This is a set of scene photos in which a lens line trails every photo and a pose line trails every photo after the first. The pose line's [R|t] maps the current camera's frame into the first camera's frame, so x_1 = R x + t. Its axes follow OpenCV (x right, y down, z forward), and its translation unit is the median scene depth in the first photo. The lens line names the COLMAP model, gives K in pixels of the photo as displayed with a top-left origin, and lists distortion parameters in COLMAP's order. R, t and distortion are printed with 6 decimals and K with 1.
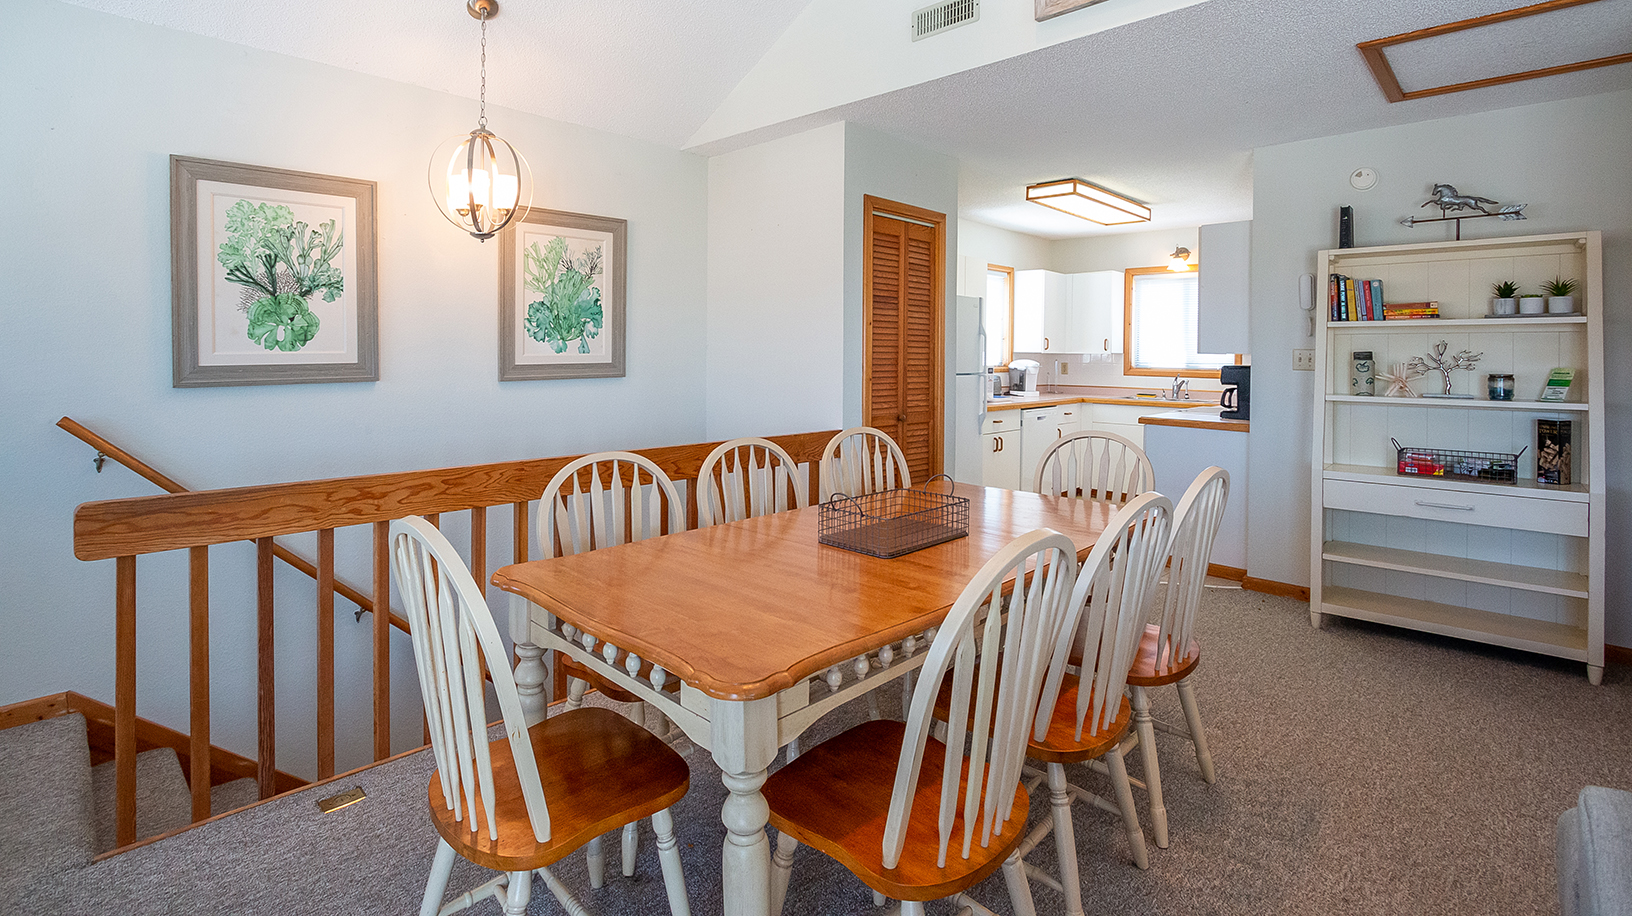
lens RADIAL K [[788.4, 0, 821.3], [0, 788.4, 443.1], [0, 0, 1]] dist [0.001041, -0.000074]
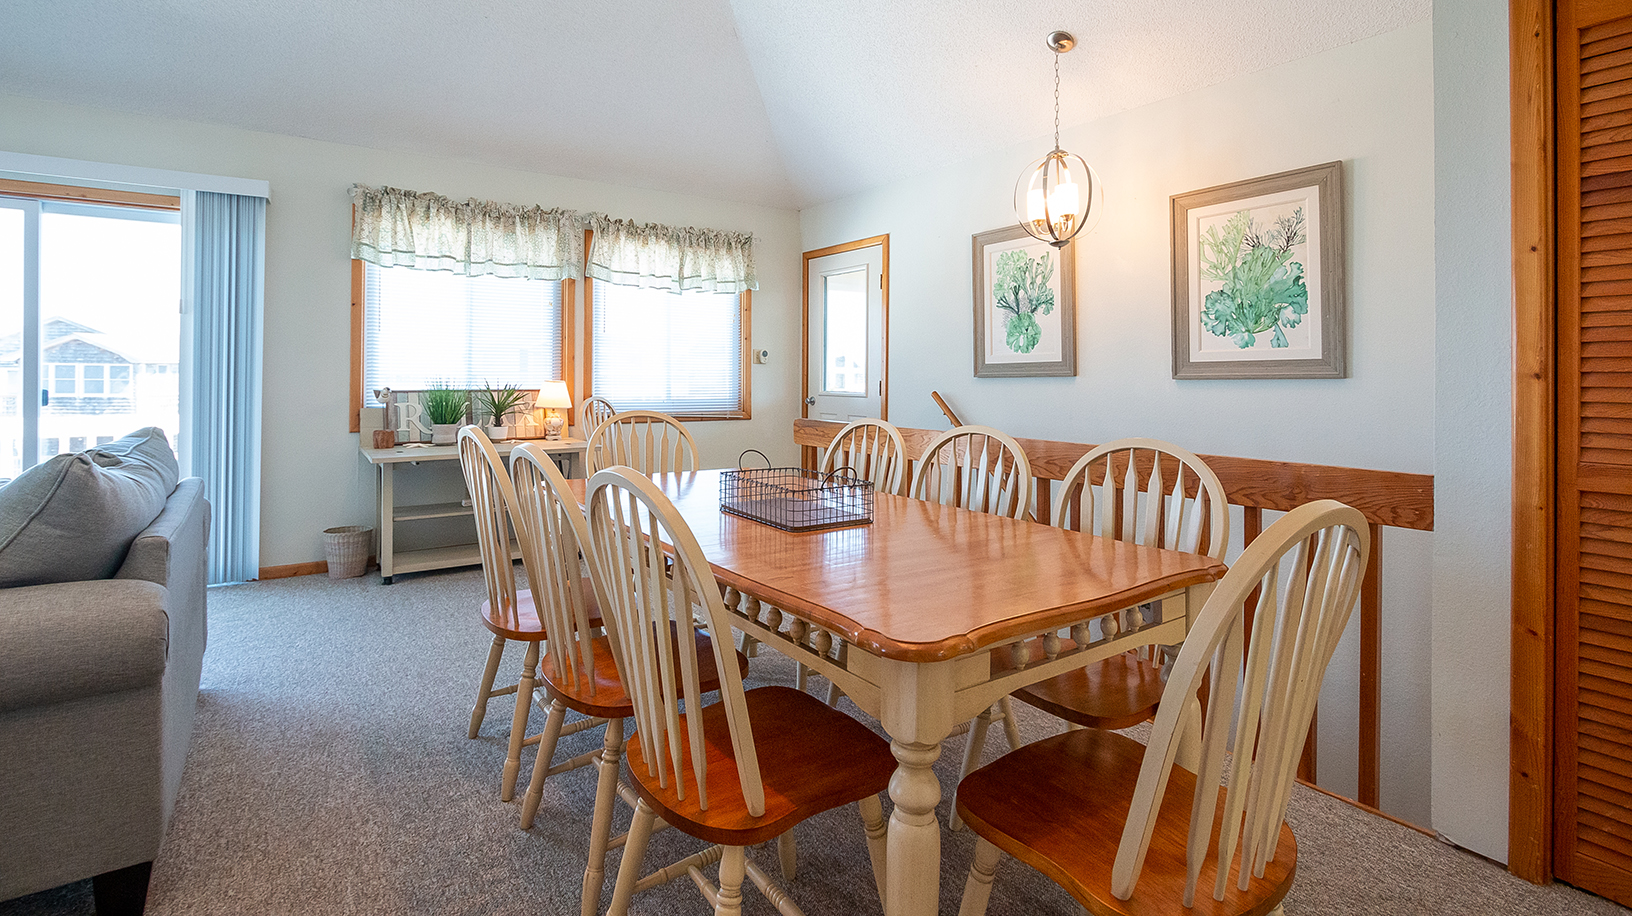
lens RADIAL K [[788.4, 0, 826.8], [0, 788.4, 448.3], [0, 0, 1]] dist [0.001041, -0.000074]
pose [[-0.213819, 0.079312, -0.973648, 0.762827], [-0.119568, 0.987080, 0.106663, -0.056499], [0.969528, 0.139224, -0.201573, 0.955055]]
